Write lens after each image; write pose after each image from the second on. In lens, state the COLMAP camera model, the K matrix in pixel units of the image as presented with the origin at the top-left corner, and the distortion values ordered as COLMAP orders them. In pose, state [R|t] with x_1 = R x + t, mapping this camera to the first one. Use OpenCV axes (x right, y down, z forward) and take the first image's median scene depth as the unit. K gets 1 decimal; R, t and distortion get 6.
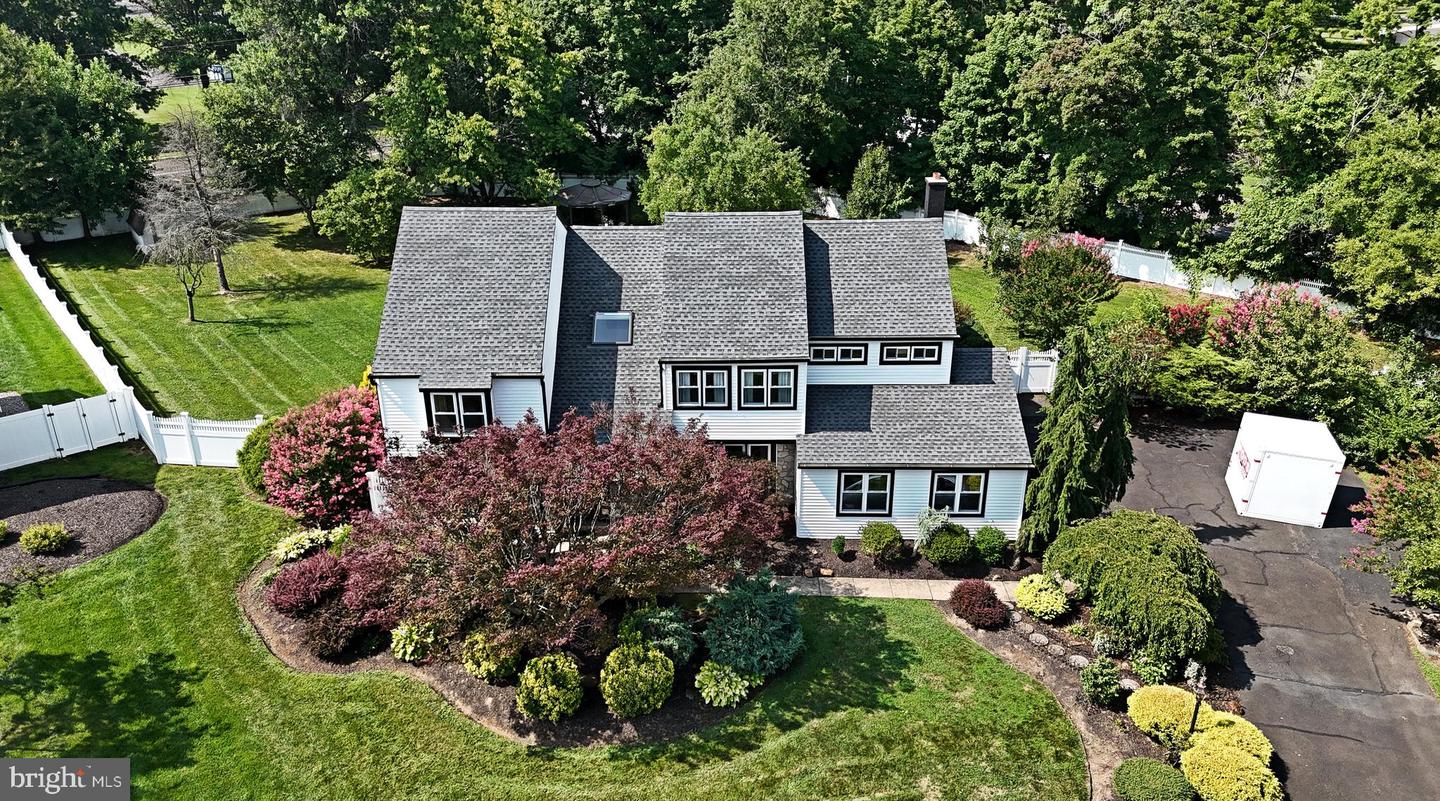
lens RADIAL K [[1074.1, 0, 695.6], [0, 1074.1, 406.9], [0, 0, 1]] dist [0.036656, -0.004757]
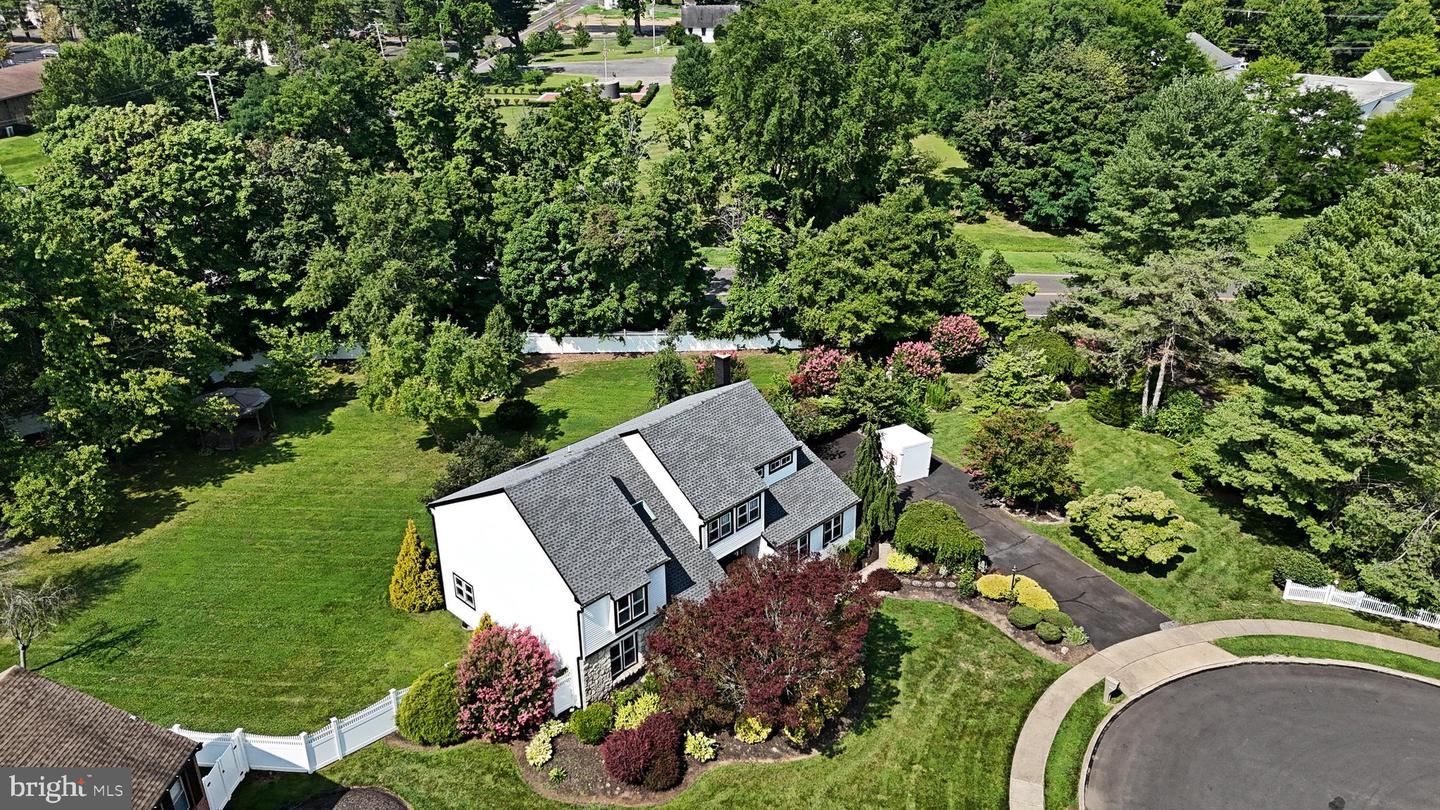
lens RADIAL K [[1057.4, 0, 713.4], [0, 1057.4, 402.8], [0, 0, 1]] dist [0.104640, -0.135397]
pose [[0.686340, -0.301195, 0.661981, -0.986441], [0.297989, 0.946765, 0.121816, -0.388410], [-0.663431, 0.113656, 0.739555, -0.190347]]
